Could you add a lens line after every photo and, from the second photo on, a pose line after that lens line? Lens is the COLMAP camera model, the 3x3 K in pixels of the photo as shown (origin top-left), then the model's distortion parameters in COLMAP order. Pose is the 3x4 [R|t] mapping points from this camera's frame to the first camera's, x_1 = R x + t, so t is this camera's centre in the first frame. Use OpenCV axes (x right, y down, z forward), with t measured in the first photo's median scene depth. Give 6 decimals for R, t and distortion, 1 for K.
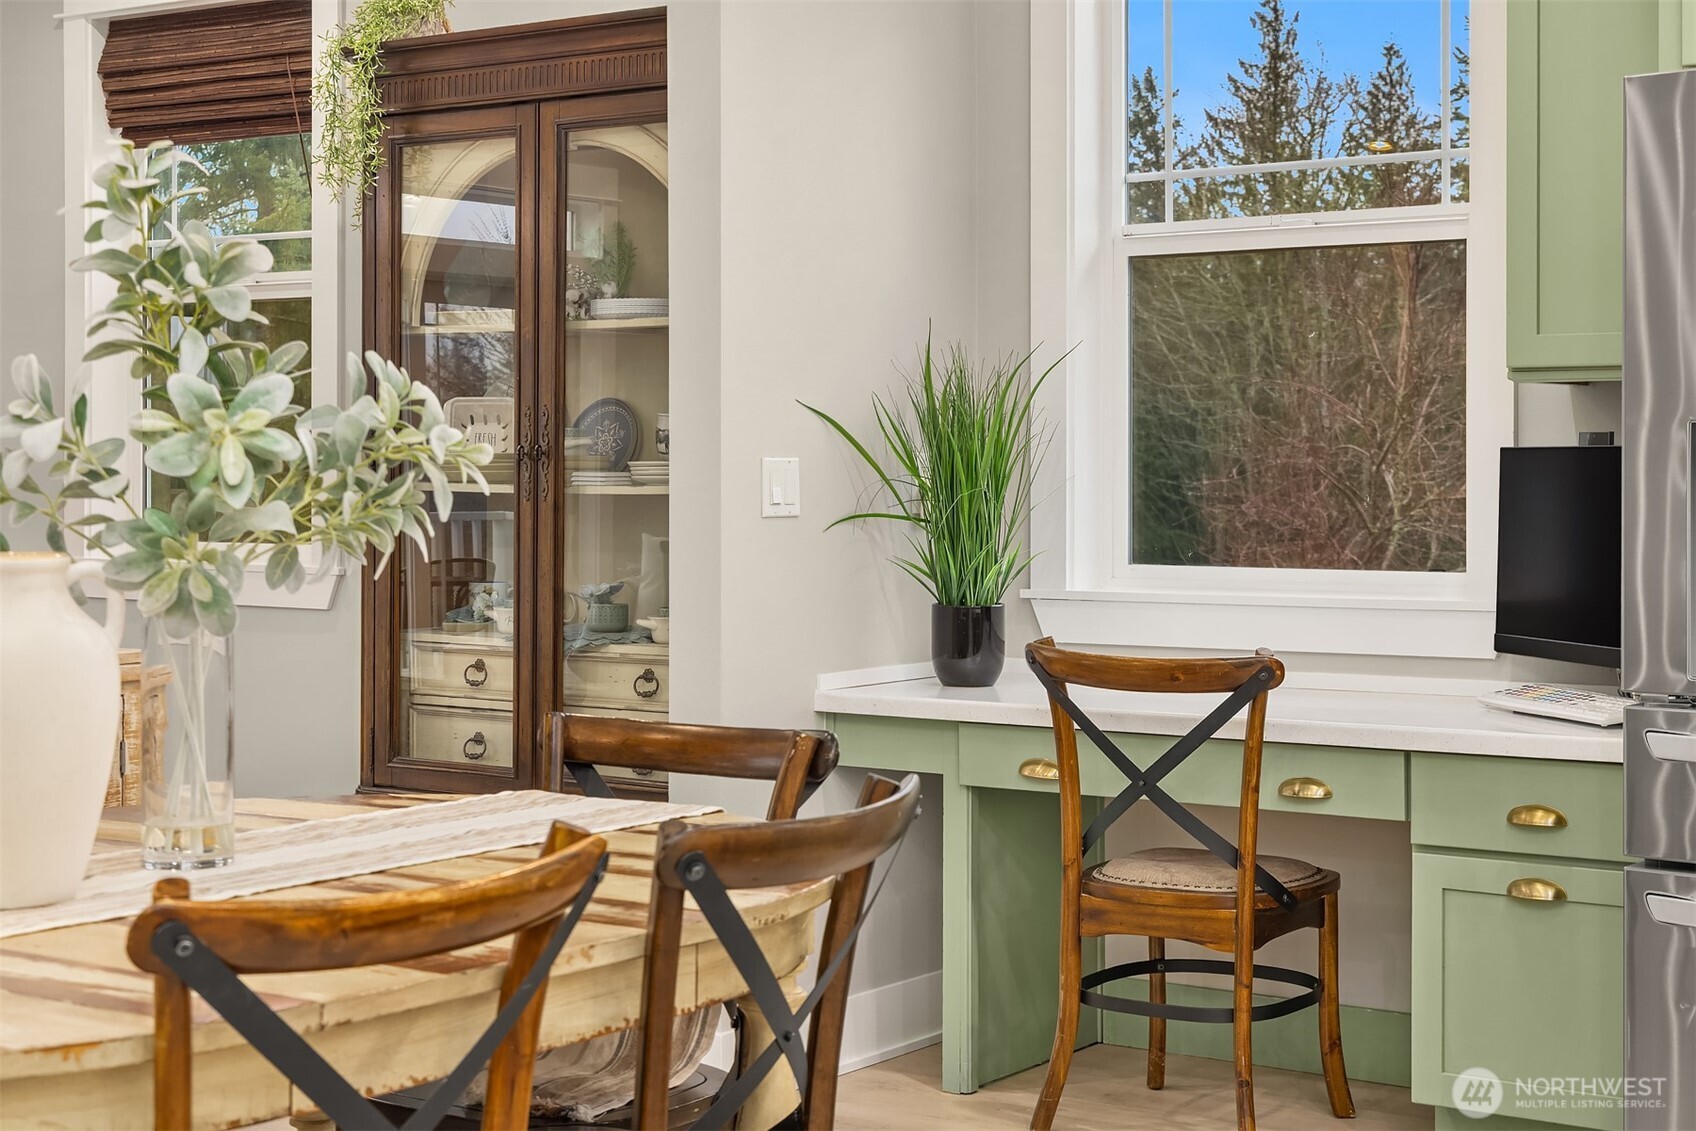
lens RADIAL K [[2521.5, 0, 850.4], [0, 2521.5, 489.7], [0, 0, 1]] dist [0.048909, 0.033762]
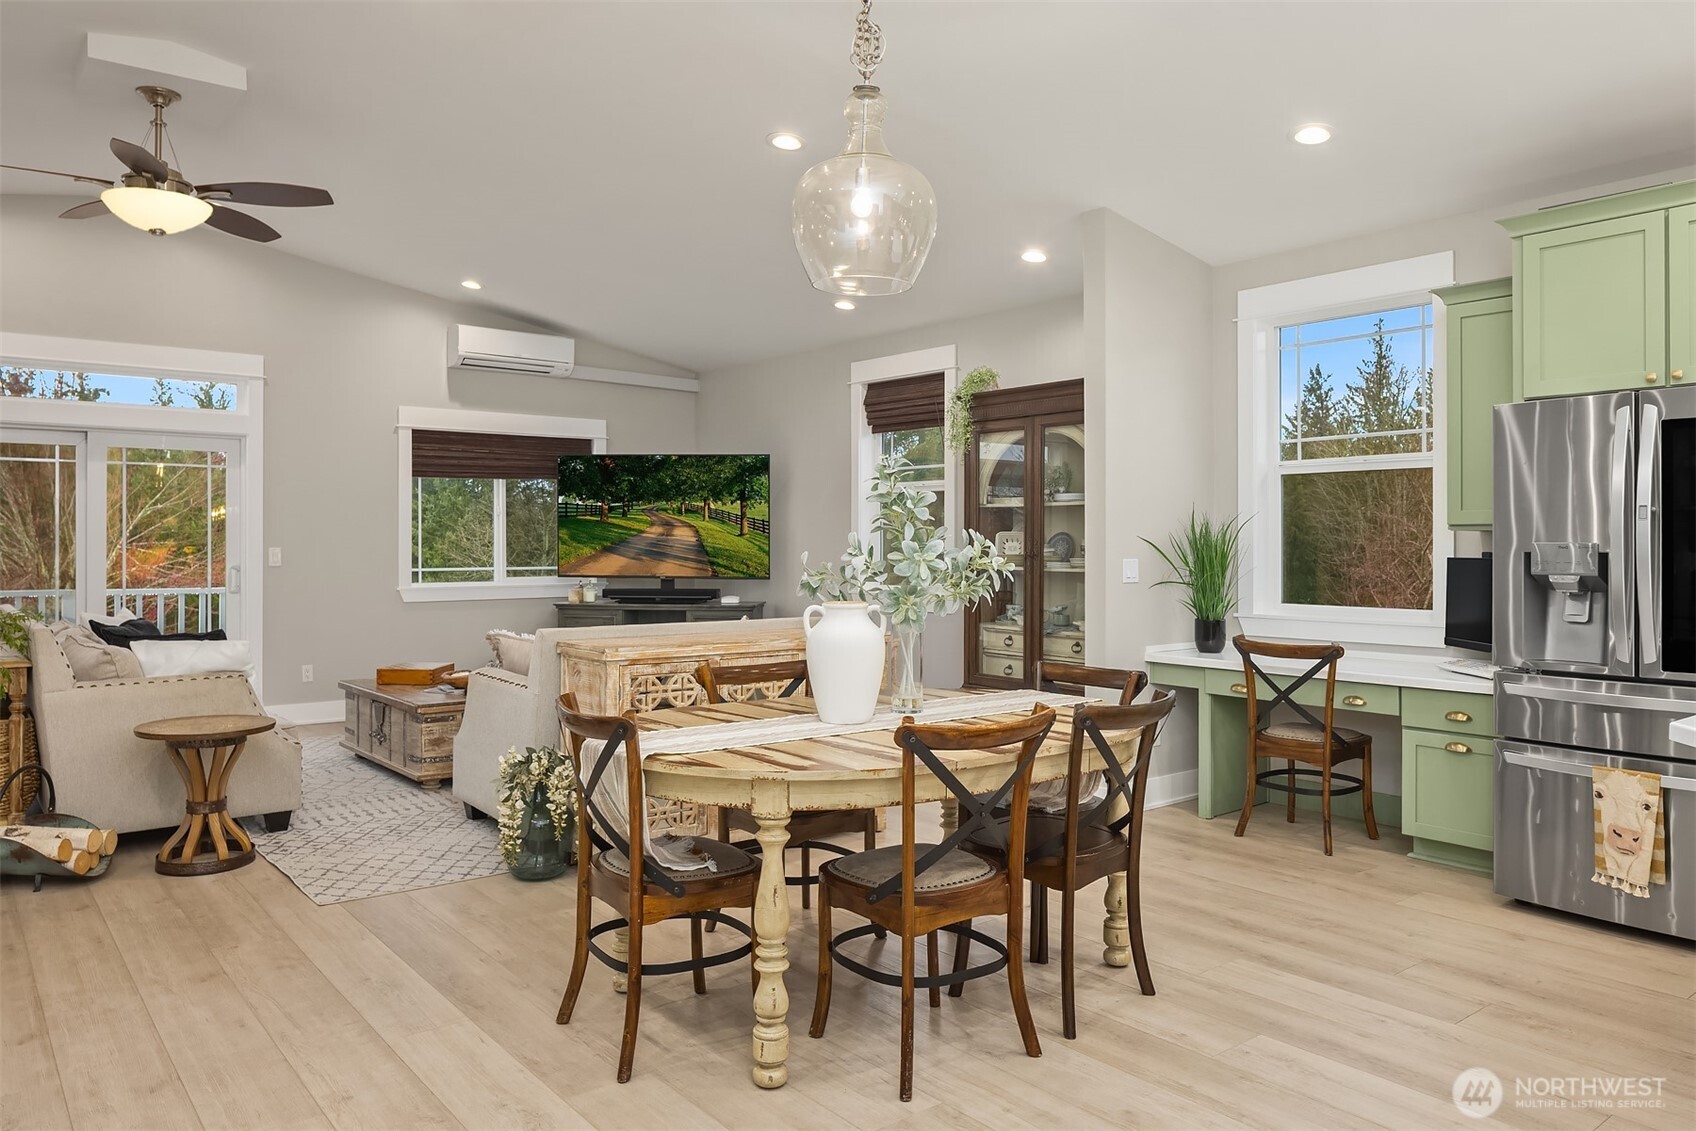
lens RADIAL K [[1166.9, 0, 847.3], [0, 1166.9, 533.0], [0, 0, 1]] dist [0.021269, 0.000694]
pose [[0.959986, -0.001498, -0.280043, 0.029233], [-0.001167, 0.999956, -0.009349, -0.029262], [0.280045, 0.009301, 0.959942, -0.201527]]
